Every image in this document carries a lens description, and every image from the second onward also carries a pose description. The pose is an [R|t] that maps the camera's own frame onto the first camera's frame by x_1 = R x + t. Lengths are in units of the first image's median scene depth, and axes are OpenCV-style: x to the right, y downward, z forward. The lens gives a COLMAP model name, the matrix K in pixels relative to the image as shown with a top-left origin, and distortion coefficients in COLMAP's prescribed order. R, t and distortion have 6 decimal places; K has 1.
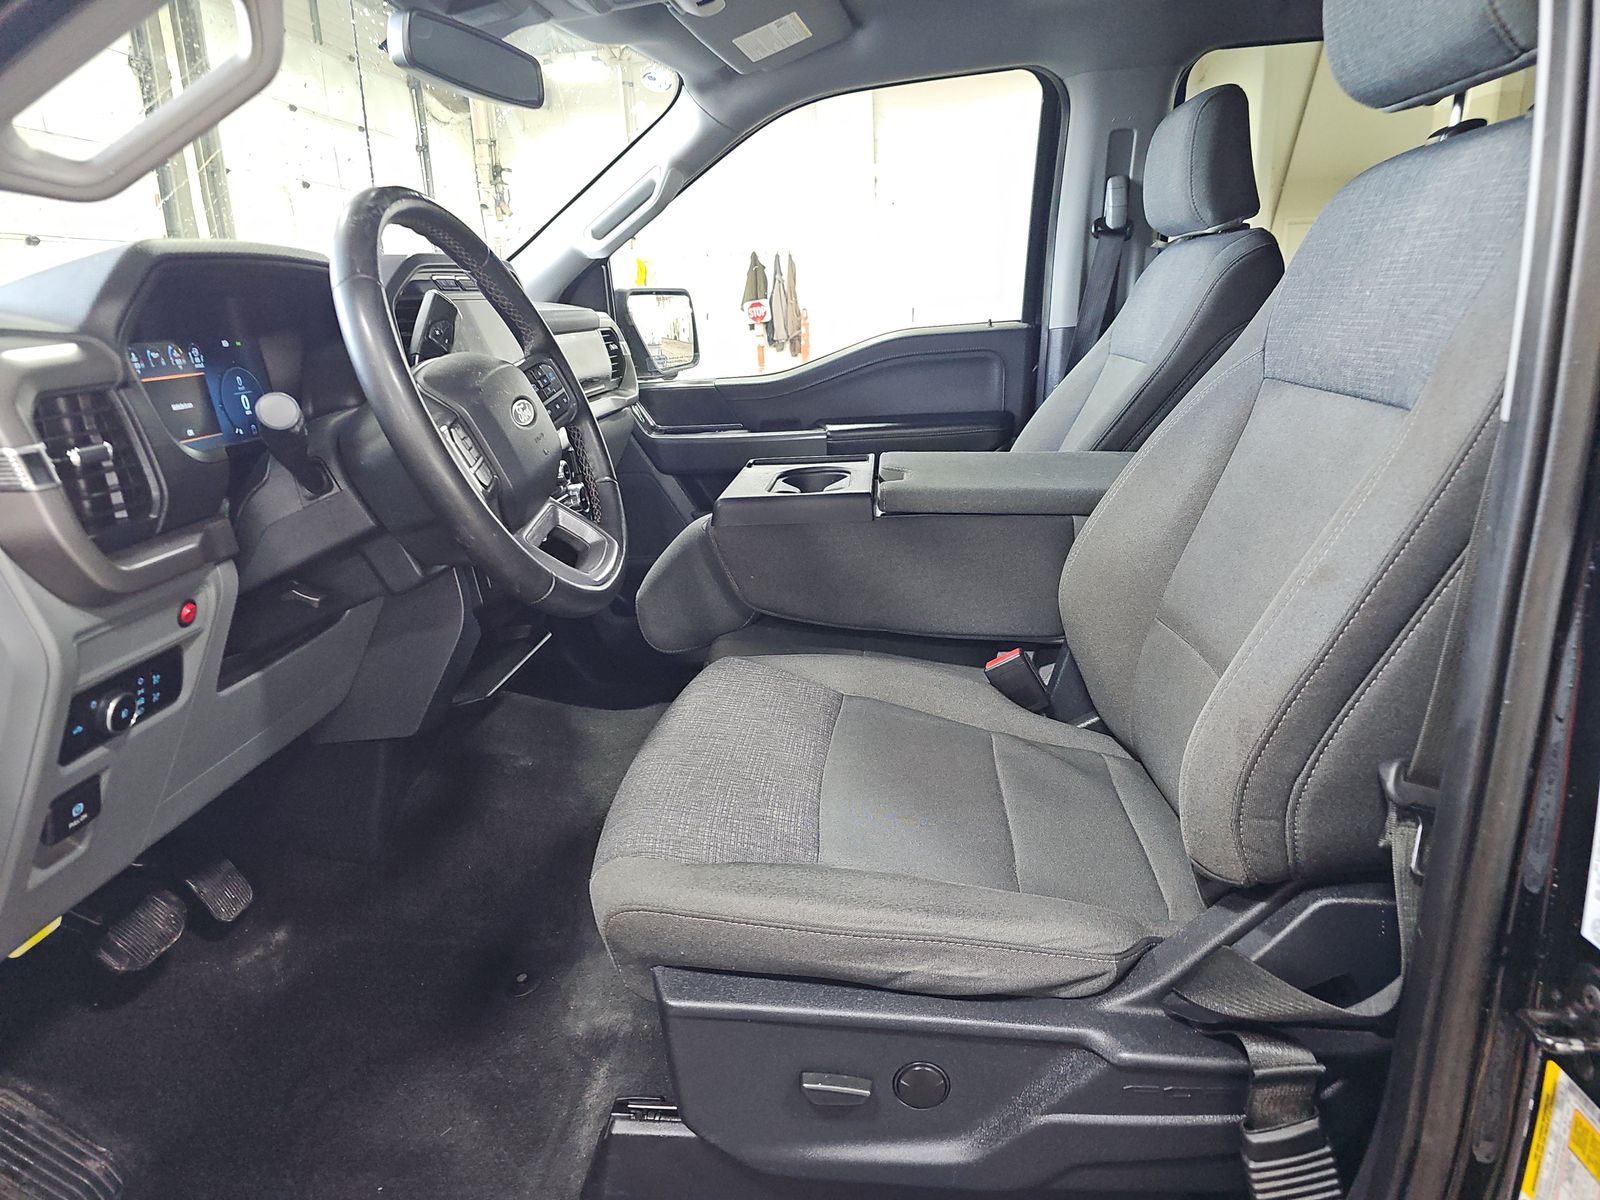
lens RADIAL K [[1022.4, 0, 800.0], [0, 1022.4, 600.0], [0, 0, 1]] dist [0.026760, -0.014067]
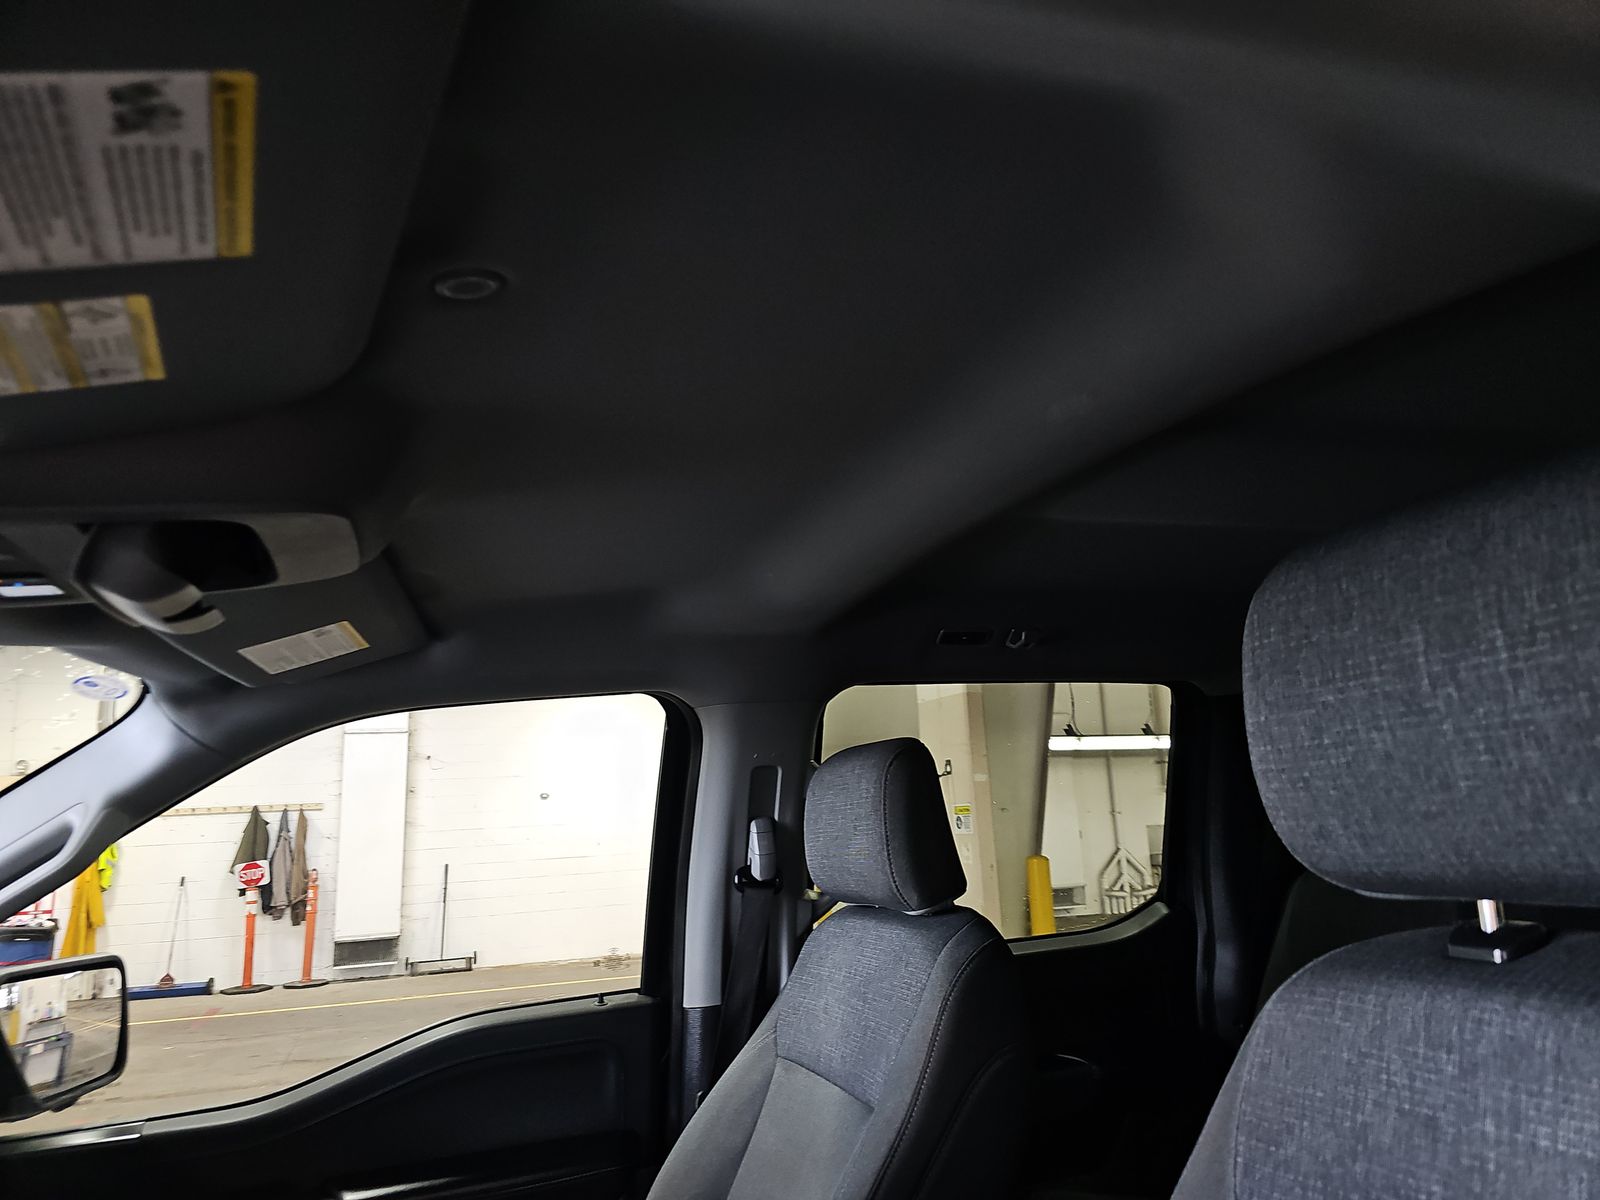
lens RADIAL K [[1022.4, 0, 800.0], [0, 1022.4, 600.0], [0, 0, 1]] dist [0.026760, -0.014067]
pose [[0.906764, 0.086385, 0.412695, -0.011198], [0.126145, 0.878375, -0.461025, -0.172201], [-0.402326, 0.470101, 0.785582, 0.250331]]
